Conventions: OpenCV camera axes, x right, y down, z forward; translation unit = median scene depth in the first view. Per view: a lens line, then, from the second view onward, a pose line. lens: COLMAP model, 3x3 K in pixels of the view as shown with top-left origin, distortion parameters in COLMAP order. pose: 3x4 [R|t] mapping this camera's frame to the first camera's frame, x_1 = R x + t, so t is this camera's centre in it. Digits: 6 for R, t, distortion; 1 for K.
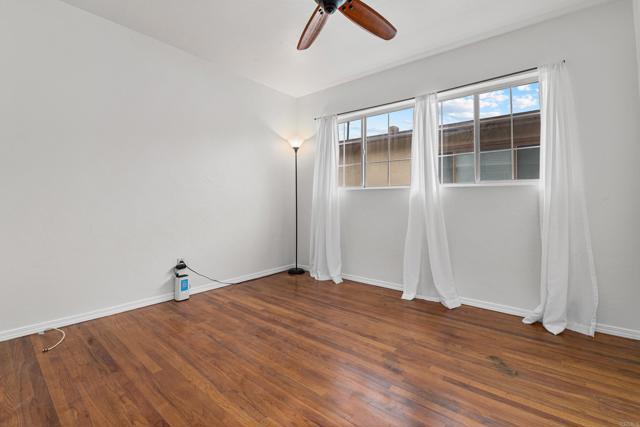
lens RADIAL K [[279.1, 0, 312.7], [0, 279.1, 213.1], [0, 0, 1]] dist [0.001726, -0.009517]
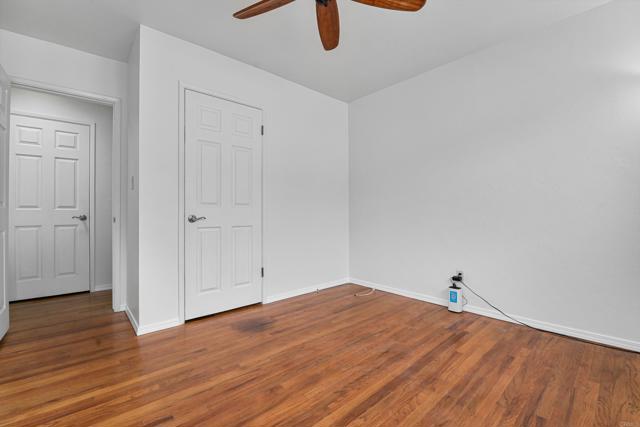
lens RADIAL K [[279.1, 0, 312.7], [0, 279.1, 213.1], [0, 0, 1]] dist [0.001726, -0.009517]
pose [[-0.156846, -0.004757, -0.987612, 0.677990], [-0.032944, 0.999457, 0.000418, -0.016952], [0.987073, 0.032601, -0.156918, 0.781318]]
